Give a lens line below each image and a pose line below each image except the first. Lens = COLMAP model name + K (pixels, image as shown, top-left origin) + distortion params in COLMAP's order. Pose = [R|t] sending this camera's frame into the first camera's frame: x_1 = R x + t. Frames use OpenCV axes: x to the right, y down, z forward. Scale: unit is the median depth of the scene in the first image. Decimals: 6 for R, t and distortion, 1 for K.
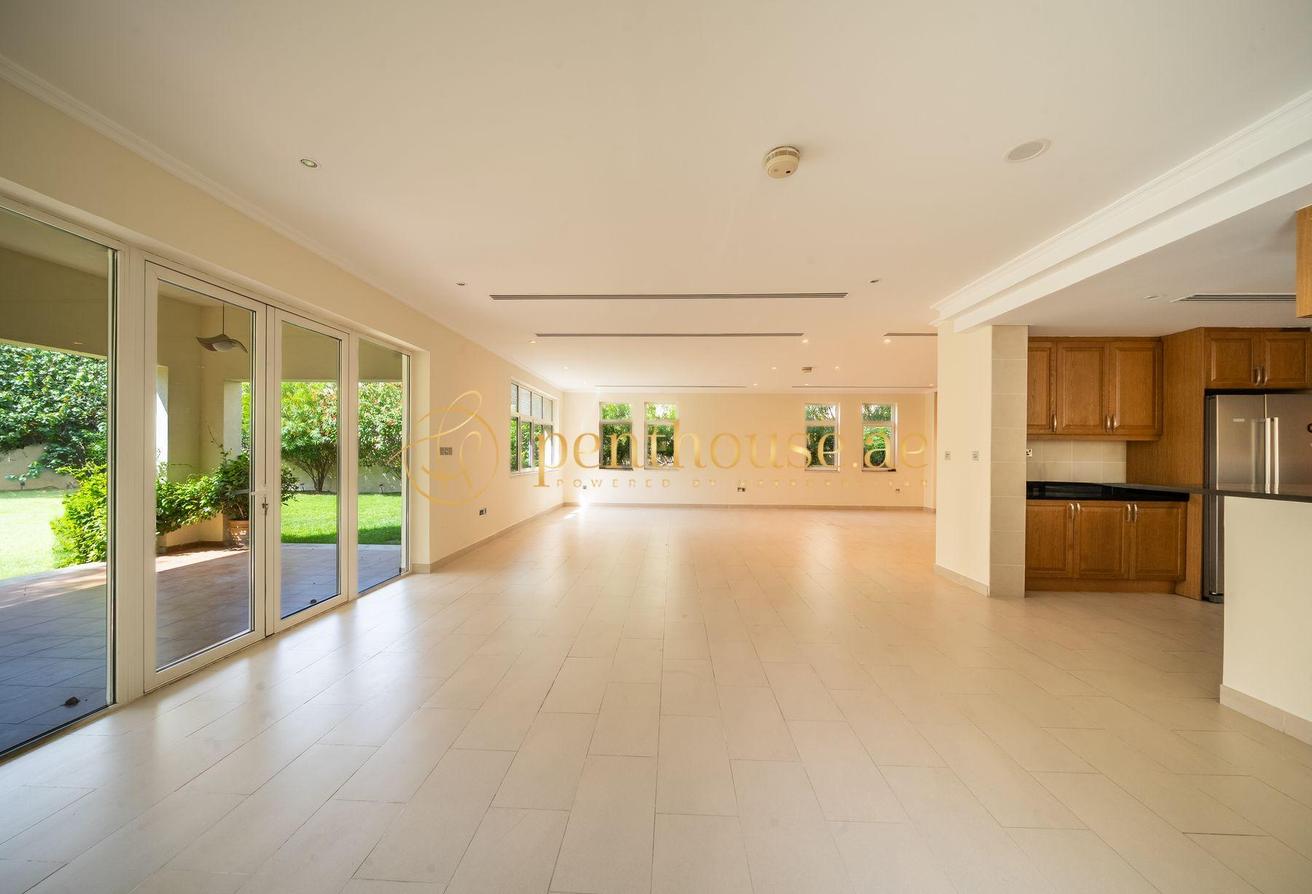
lens RADIAL K [[457.3, 0, 656.1], [0, 457.3, 455.8], [0, 0, 1]] dist [-0.000974, -0.000148]
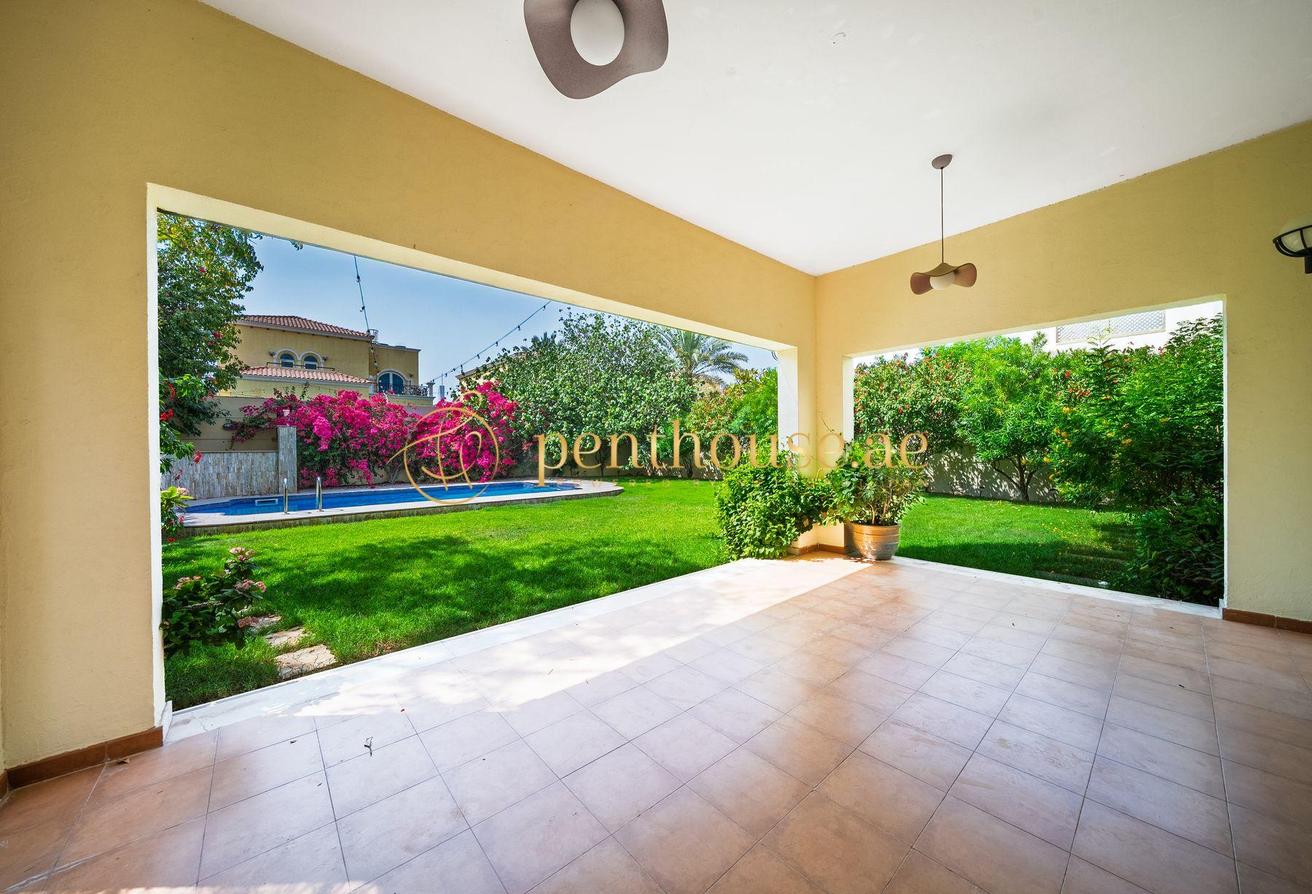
lens RADIAL K [[457.3, 0, 653.5], [0, 457.3, 451.5], [0, 0, 1]] dist [-0.000974, -0.000148]
pose [[0.687947, -0.010611, -0.725684, -0.292634], [0.012239, 0.999921, -0.003019, 0.003839], [0.725658, -0.006804, 0.688022, 0.083187]]
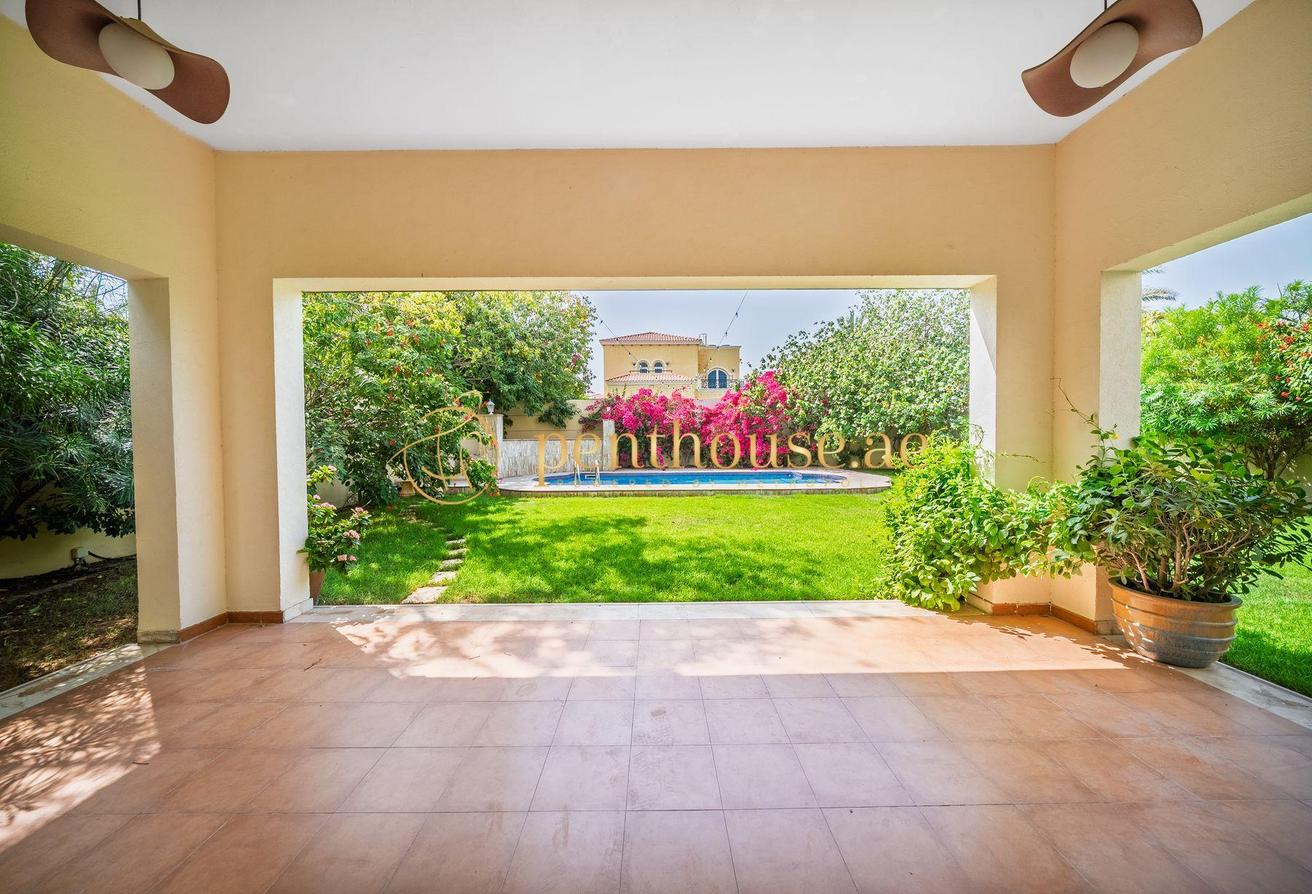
lens RADIAL K [[457.3, 0, 653.8], [0, 457.3, 447.7], [0, 0, 1]] dist [-0.000974, -0.000148]
pose [[0.046553, 0.010730, -0.998858, -0.257778], [0.003039, 0.999936, 0.010883, 0.001386], [0.998911, -0.003543, 0.046518, 0.269407]]
